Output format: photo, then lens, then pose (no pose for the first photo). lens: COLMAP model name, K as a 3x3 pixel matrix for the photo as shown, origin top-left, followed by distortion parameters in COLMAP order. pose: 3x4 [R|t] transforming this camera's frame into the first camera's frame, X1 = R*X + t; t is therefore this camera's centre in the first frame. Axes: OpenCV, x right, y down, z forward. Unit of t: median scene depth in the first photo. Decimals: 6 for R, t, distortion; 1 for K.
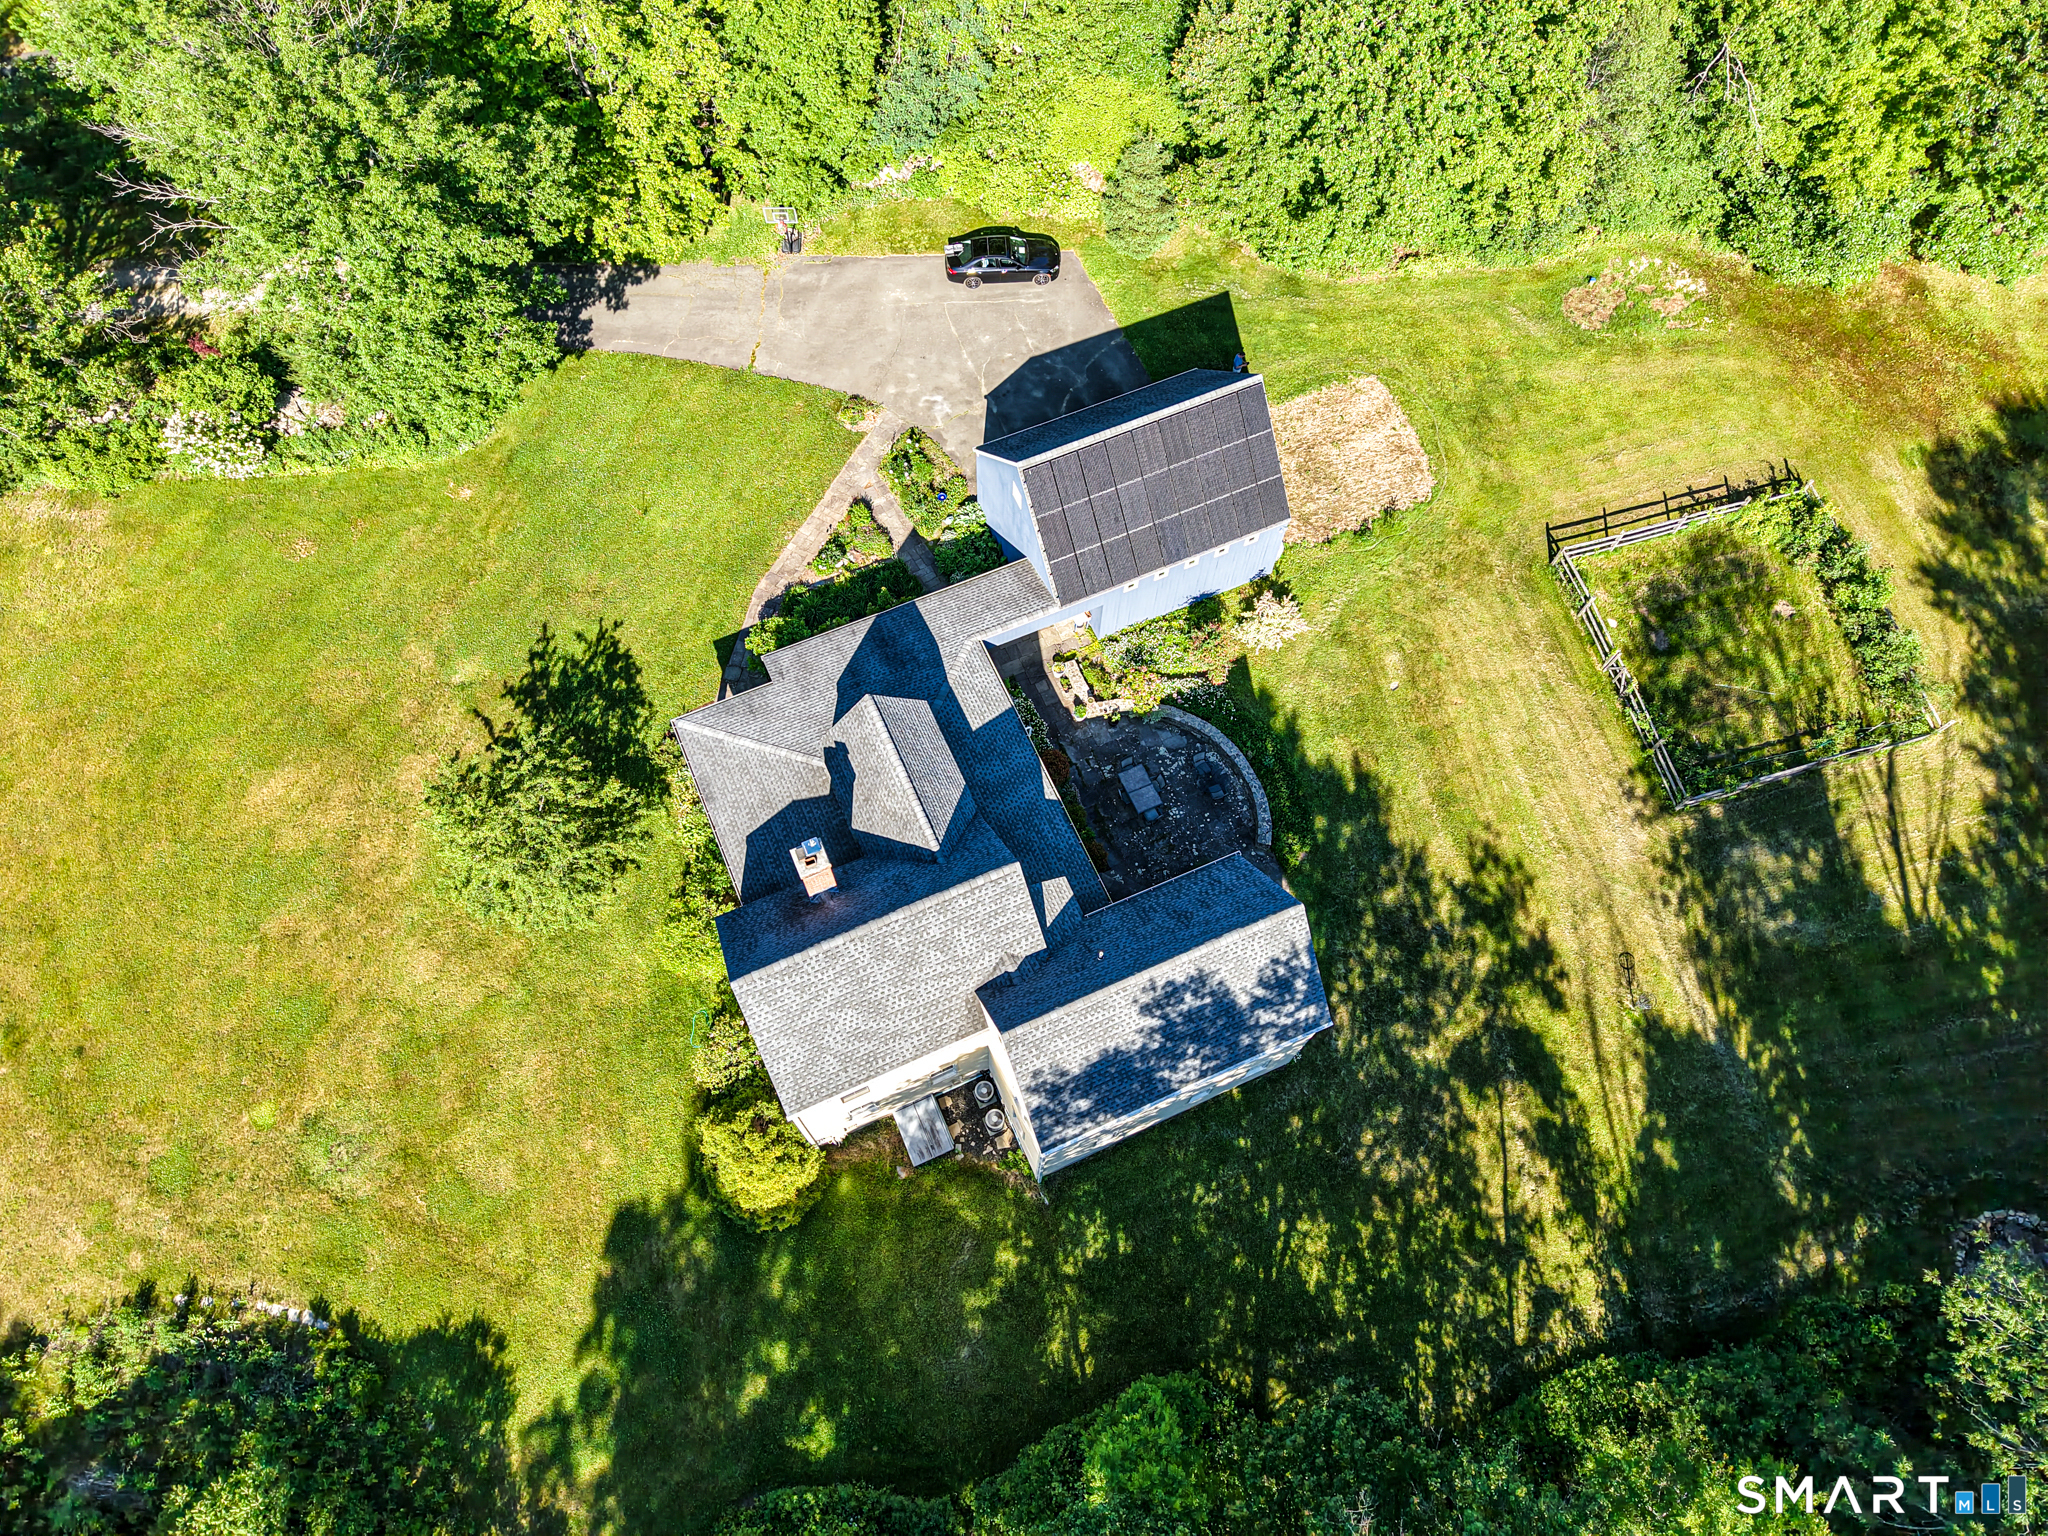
lens RADIAL K [[1545.2, 0, 1020.9], [0, 1545.2, 759.0], [0, 0, 1]] dist [0.006067, -0.006369]
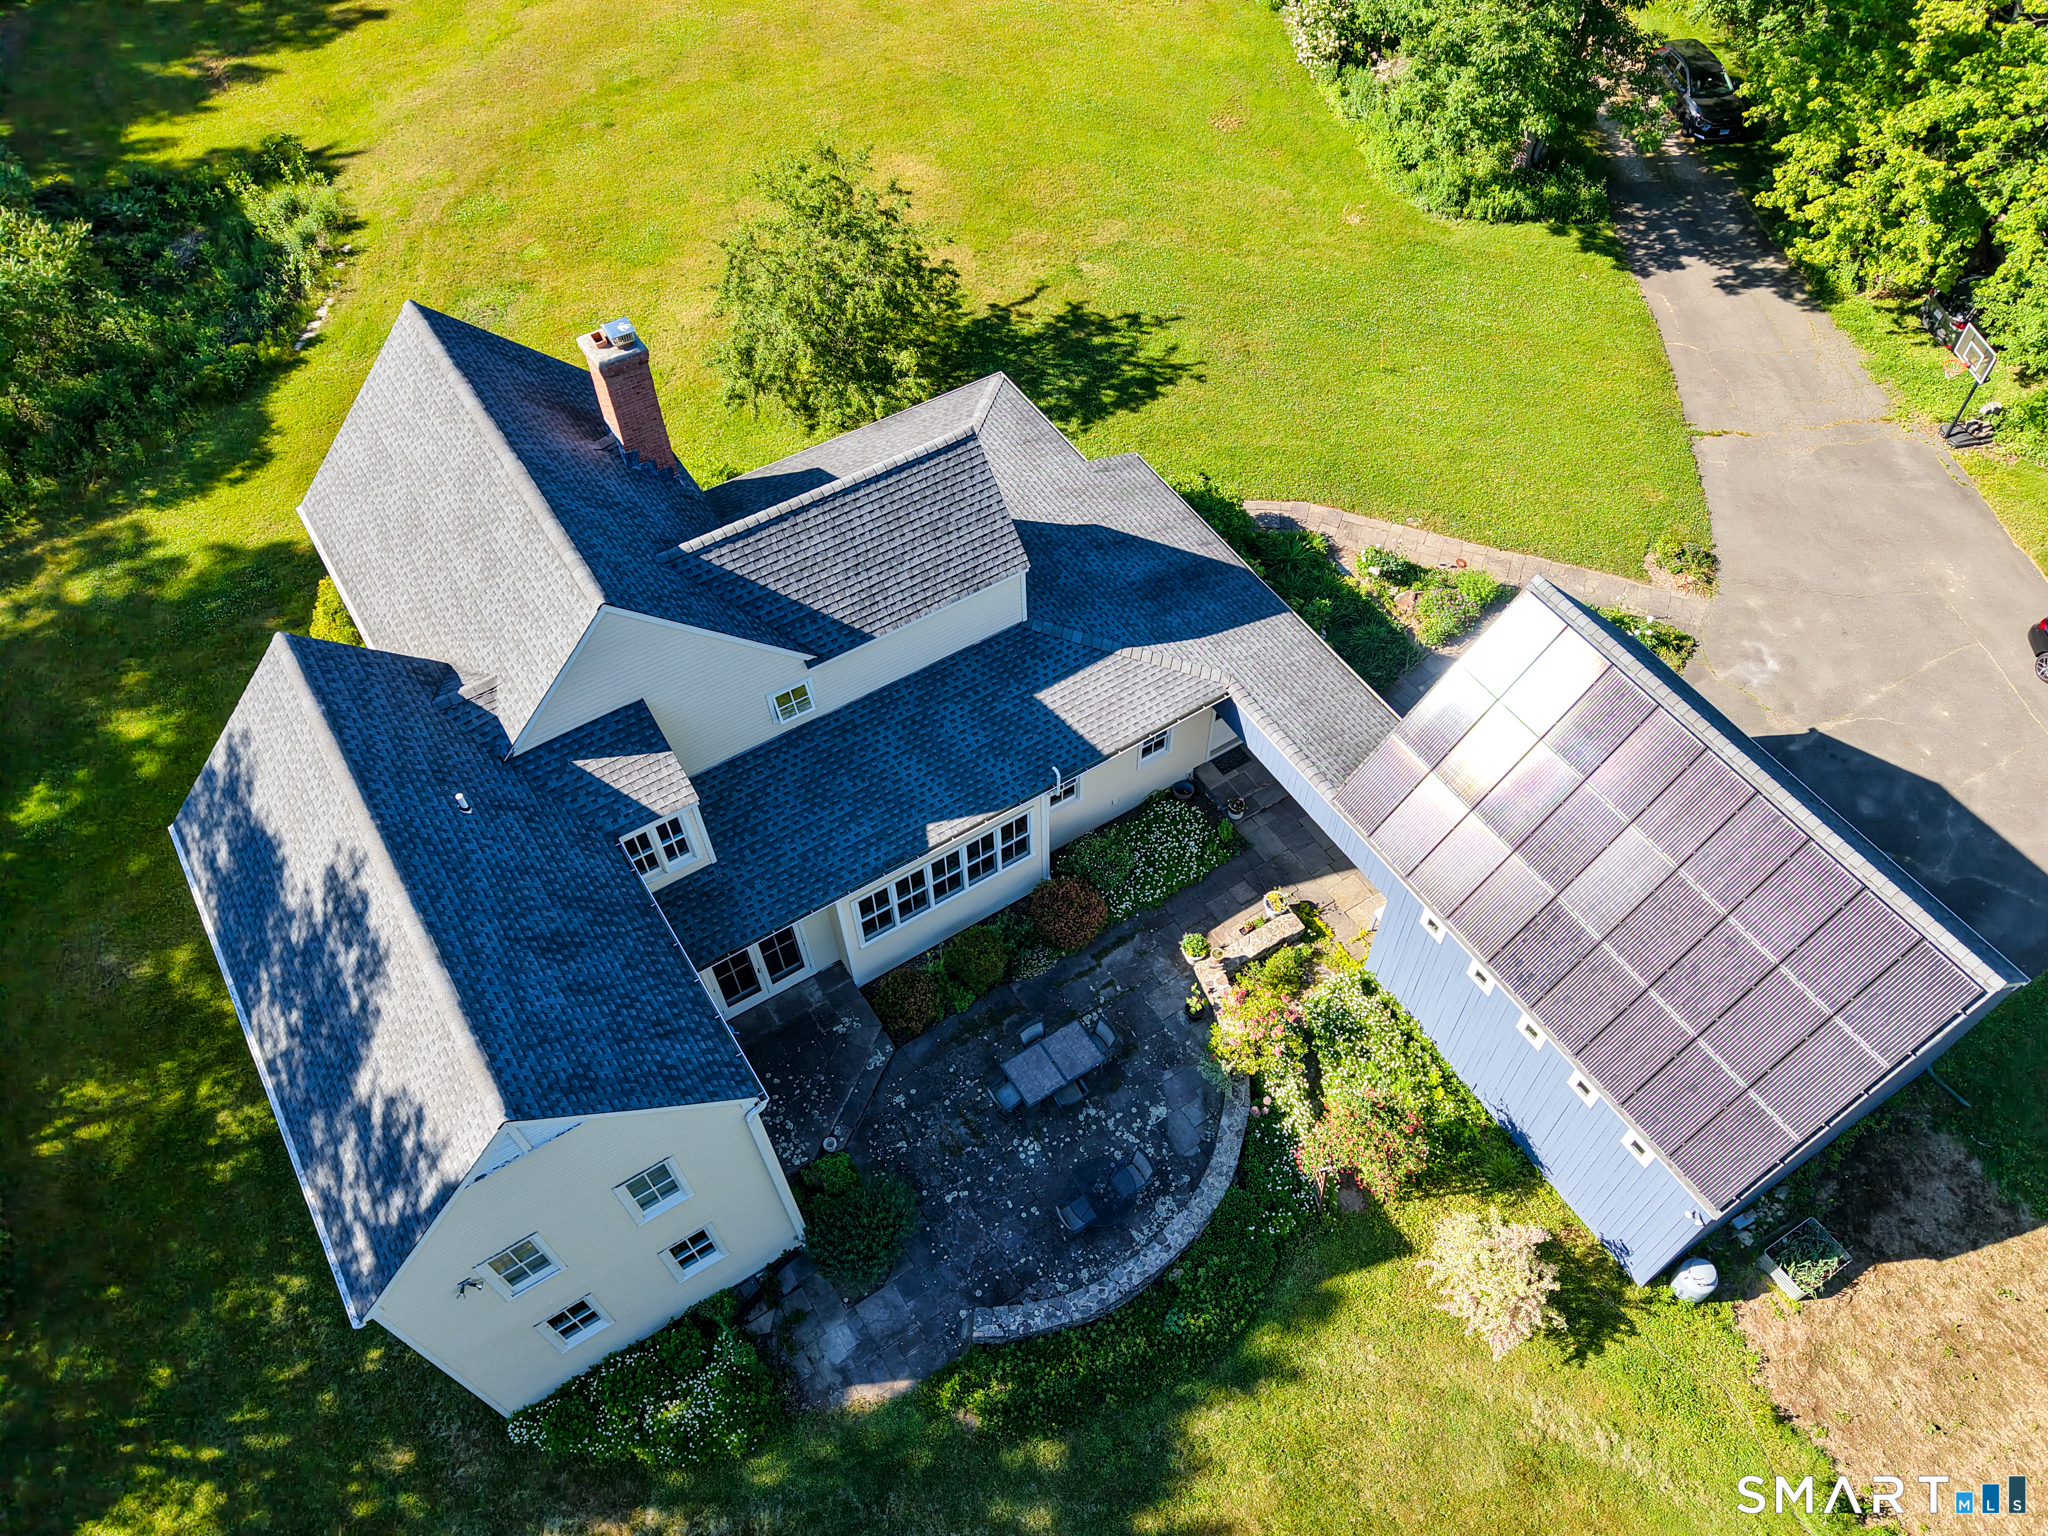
lens RADIAL K [[1545.2, 0, 1020.2], [0, 1545.2, 765.1], [0, 0, 1]] dist [0.006067, -0.006369]
pose [[0.143678, 0.790040, -0.595982, 0.295974], [-0.896364, 0.359110, 0.259947, -0.137978], [0.419391, 0.496868, 0.759759, 0.540516]]
